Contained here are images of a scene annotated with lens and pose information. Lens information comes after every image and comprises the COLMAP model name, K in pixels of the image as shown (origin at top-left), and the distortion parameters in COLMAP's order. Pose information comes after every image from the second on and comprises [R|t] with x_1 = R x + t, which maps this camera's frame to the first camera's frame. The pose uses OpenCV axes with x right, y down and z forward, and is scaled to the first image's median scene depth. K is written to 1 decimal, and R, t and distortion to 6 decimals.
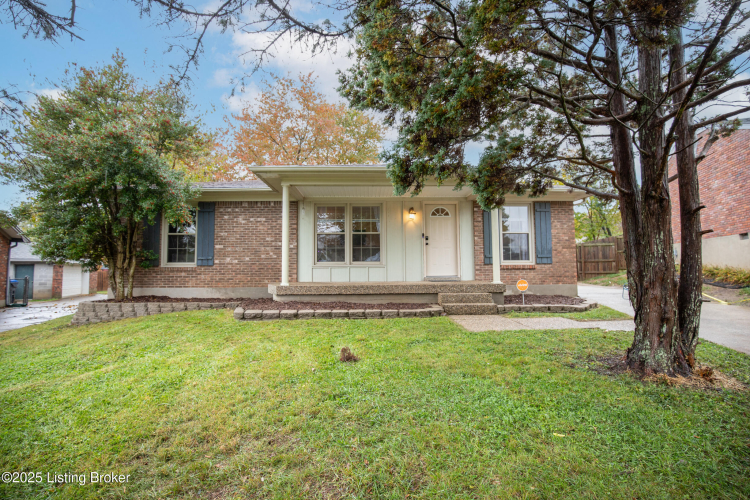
lens RADIAL K [[343.2, 0, 375.0], [0, 343.2, 250.0], [0, 0, 1]] dist [-0.019383, 0.000235]
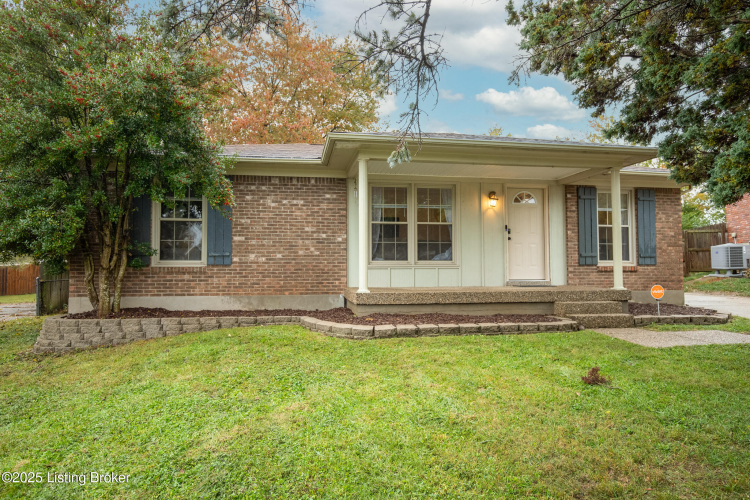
lens RADIAL K [[475.5, 0, 374.9], [0, 475.5, 240.3], [0, 0, 1]] dist [0.003147, 0.001415]
pose [[0.989612, 0.013108, 0.143162, -0.319617], [-0.012403, 0.999906, -0.005817, -0.004027], [-0.143225, 0.003981, 0.989682, -0.026497]]
